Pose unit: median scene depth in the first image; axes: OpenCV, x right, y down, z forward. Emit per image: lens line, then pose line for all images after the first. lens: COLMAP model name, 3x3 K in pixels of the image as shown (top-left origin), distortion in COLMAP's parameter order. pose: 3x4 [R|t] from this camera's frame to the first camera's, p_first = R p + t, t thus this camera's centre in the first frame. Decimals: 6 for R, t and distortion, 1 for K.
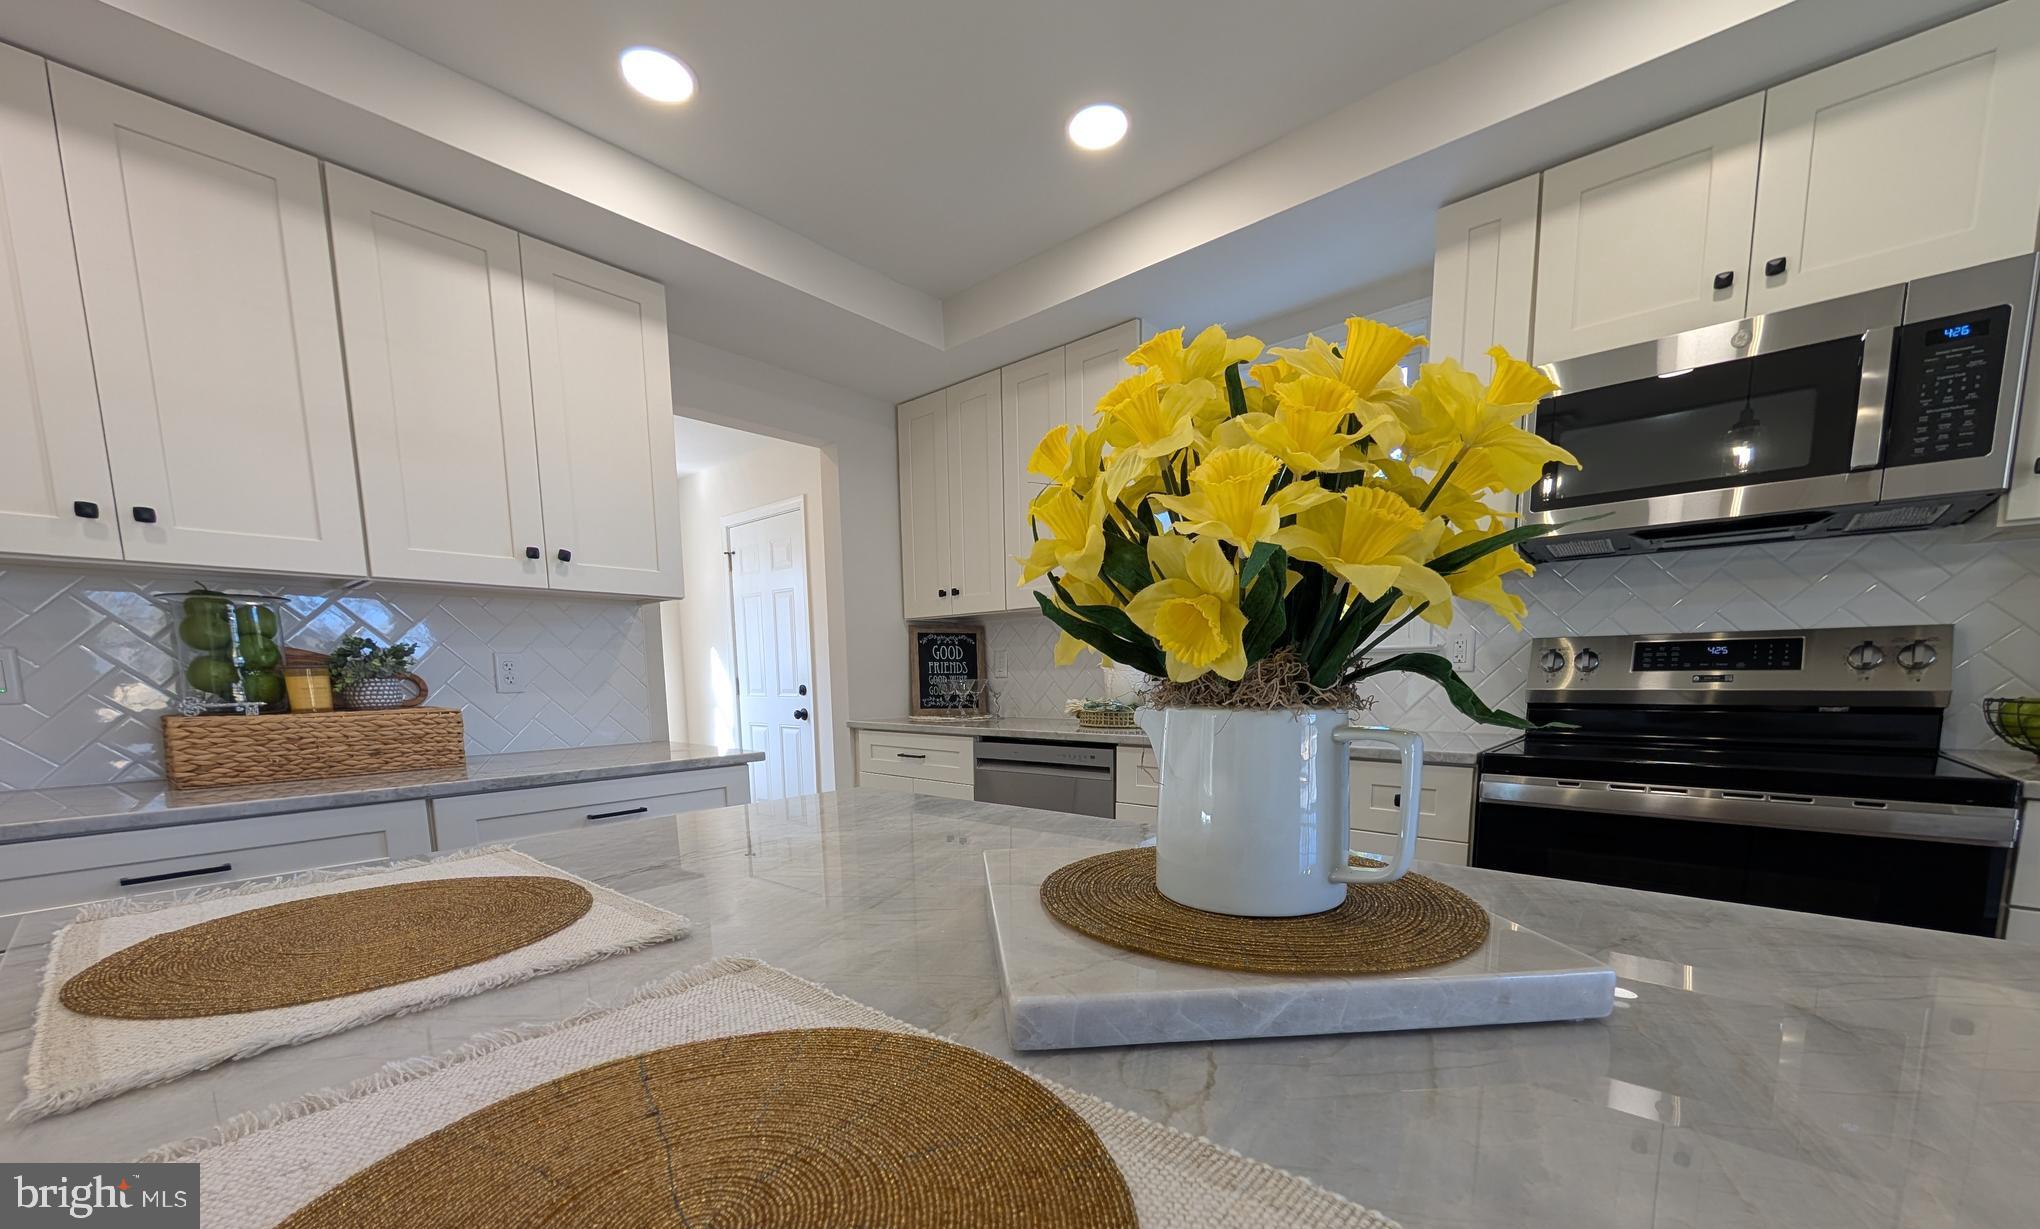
lens RADIAL K [[771.8, 0, 1022.4], [0, 771.8, 773.0], [0, 0, 1]] dist [0.000579, -0.000180]
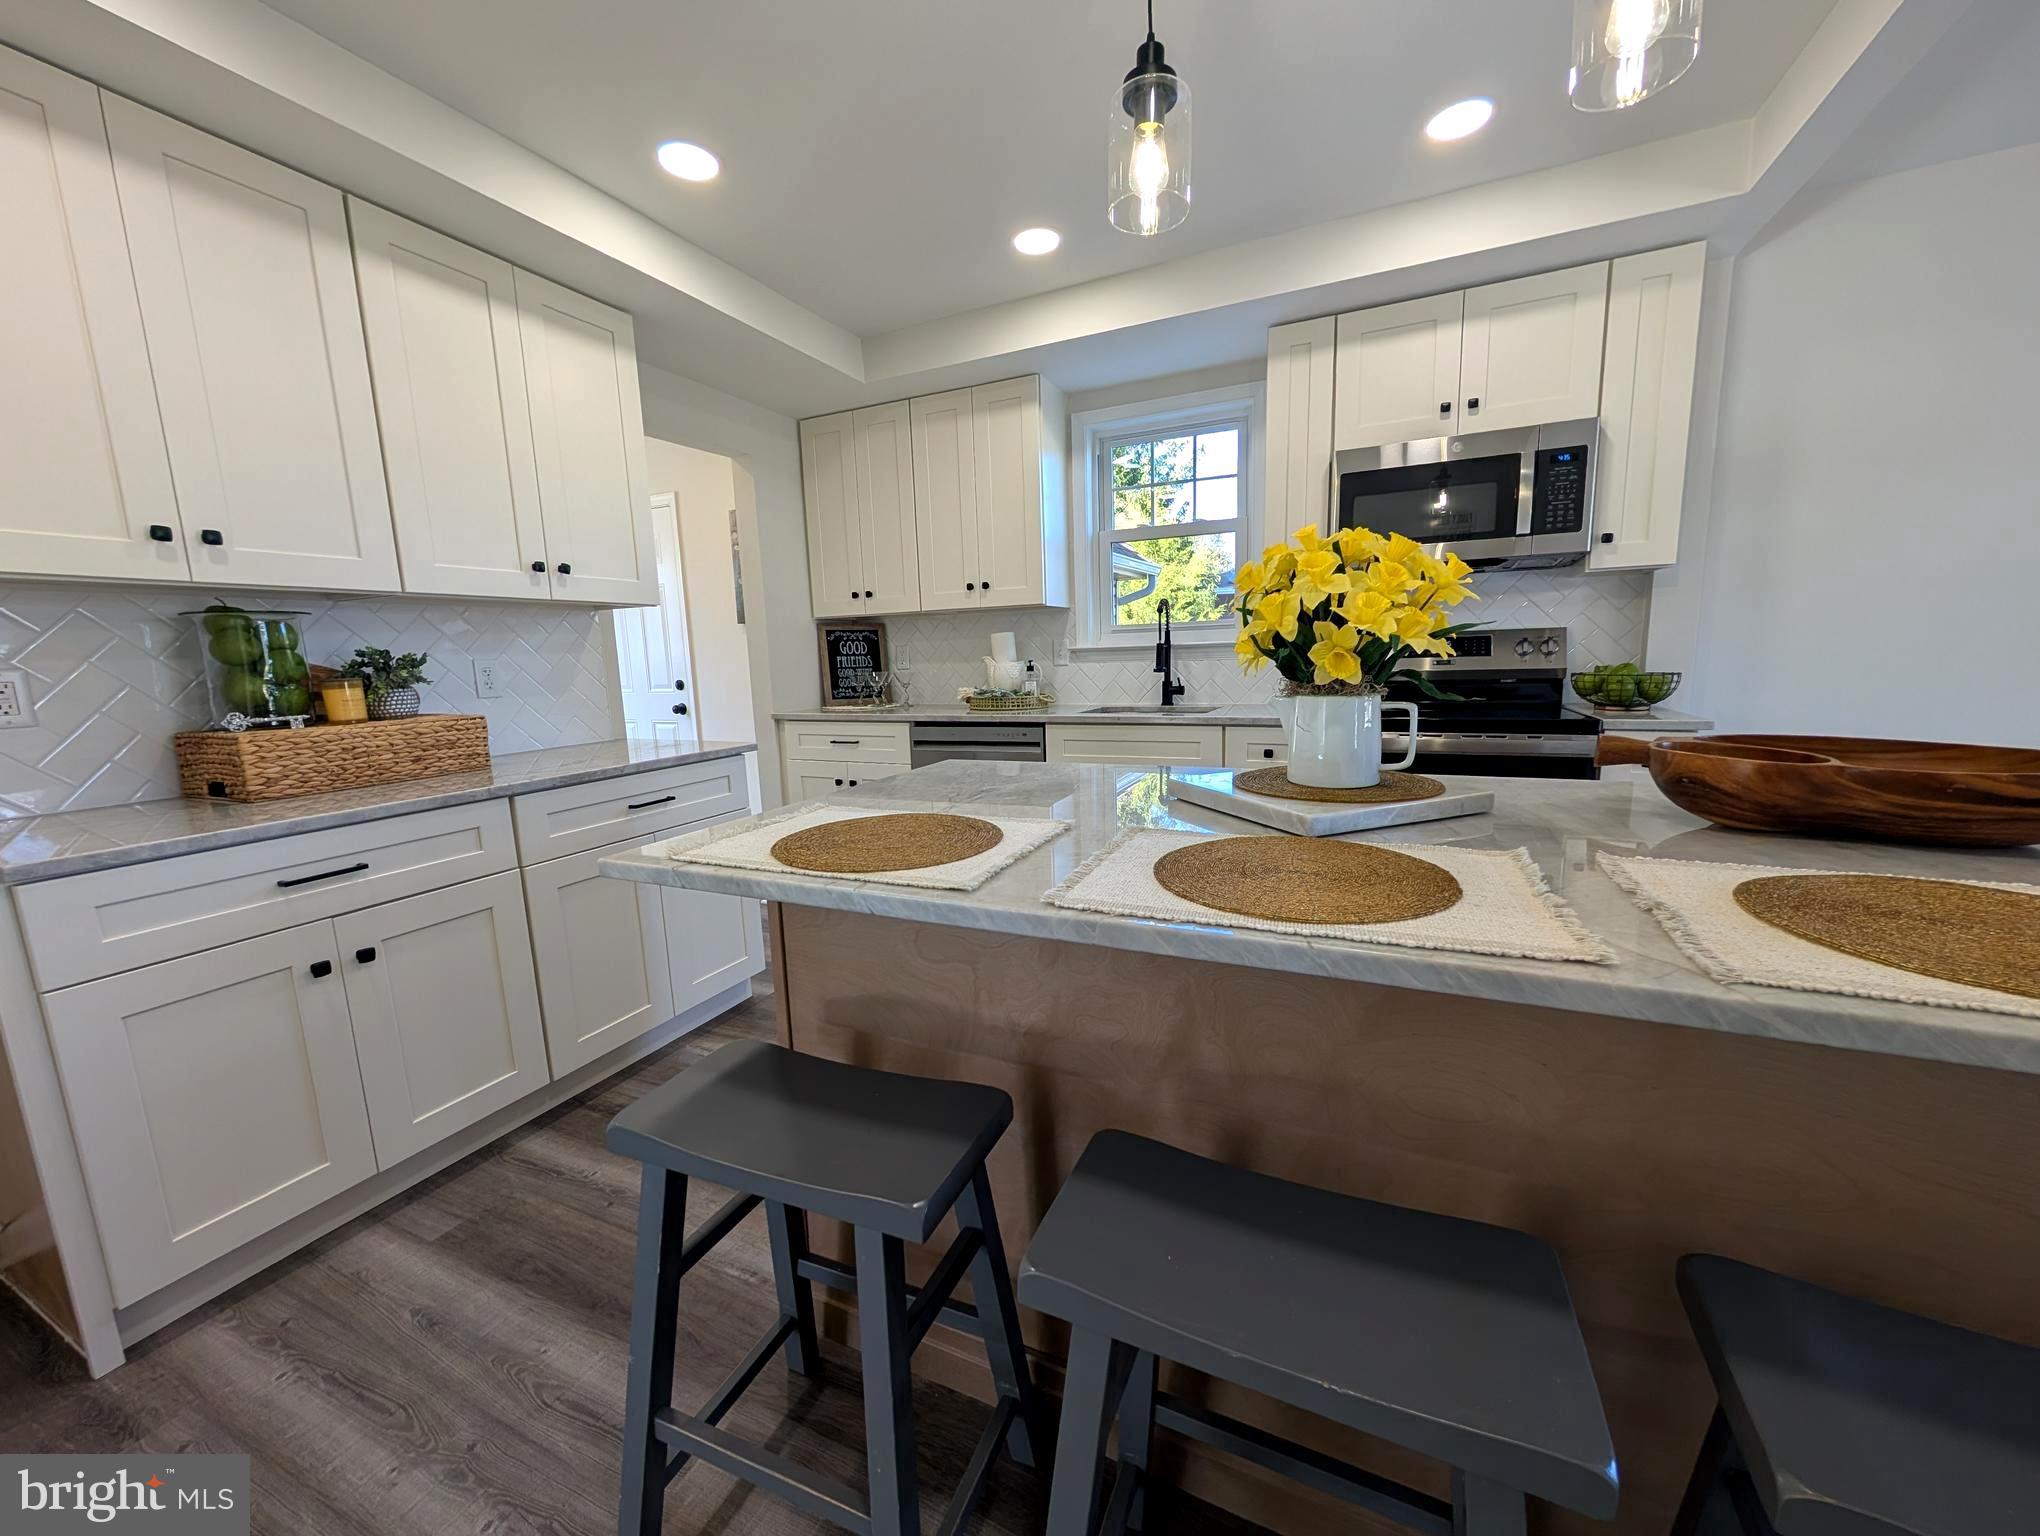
lens RADIAL K [[770.5, 0, 1022.8], [0, 770.5, 773.5], [0, 0, 1]] dist [-0.000585, 0.000201]
pose [[0.960919, -0.059567, 0.270346, -0.328240], [0.053580, 0.998128, 0.029482, 0.006744], [-0.271596, -0.013845, 0.962312, -0.239745]]
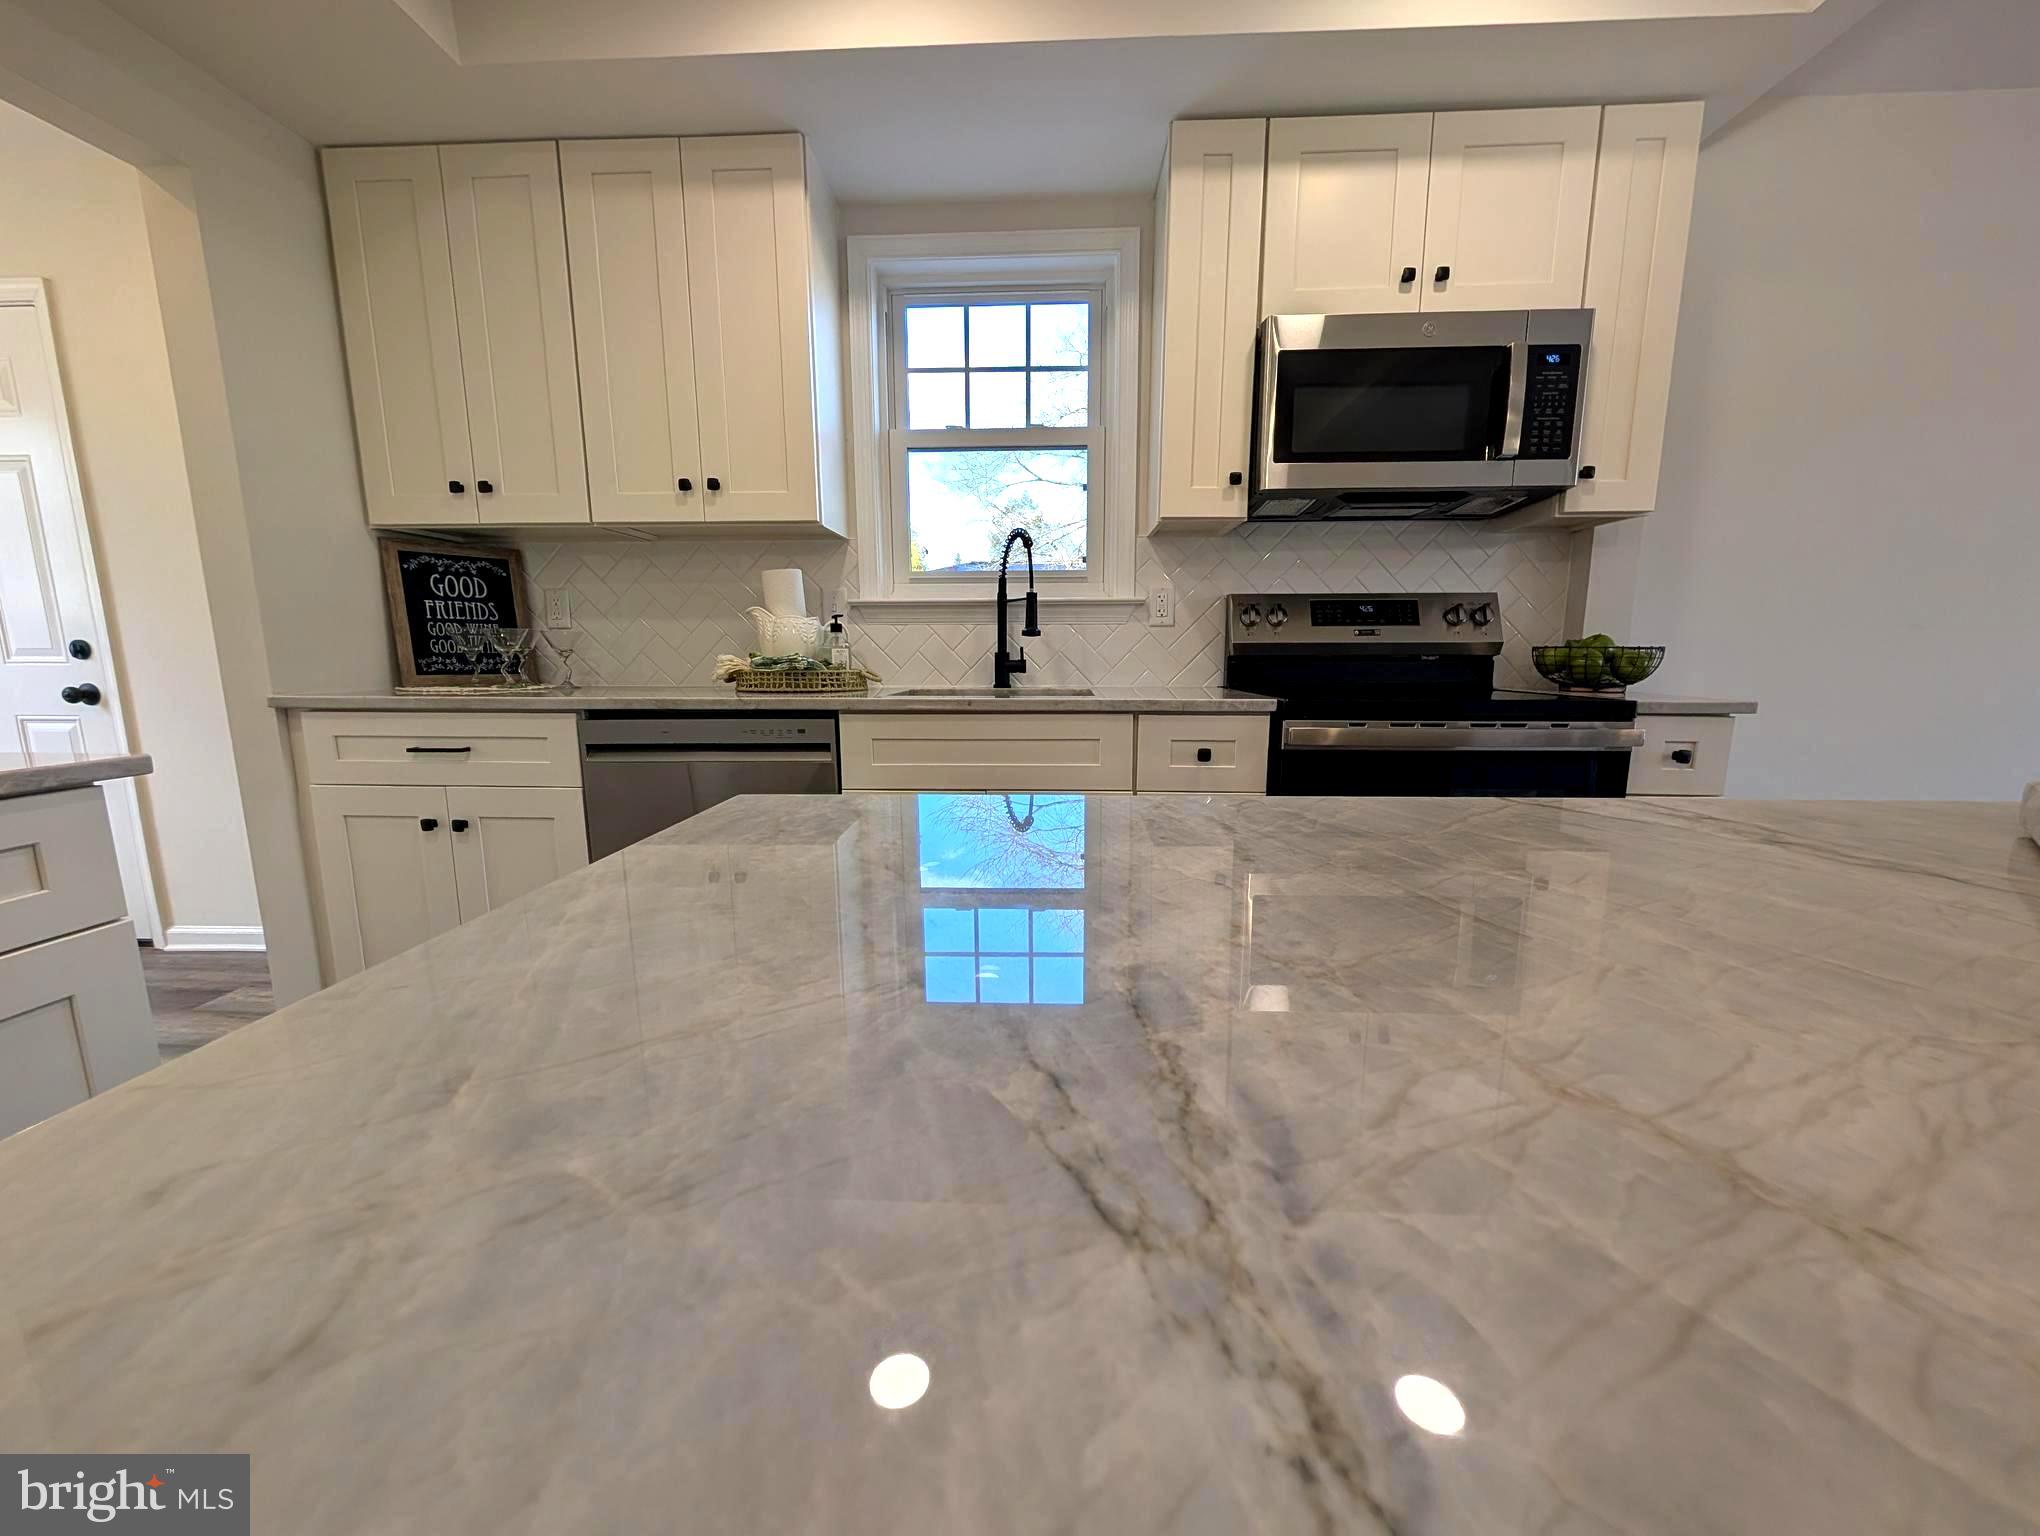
lens RADIAL K [[770.5, 0, 1022.8], [0, 770.5, 773.5], [0, 0, 1]] dist [-0.000585, 0.000201]
pose [[0.784882, -0.085866, 0.613666, -0.256814], [0.069334, 0.996303, 0.050727, -0.004256], [-0.615753, 0.002733, 0.787934, 0.402887]]
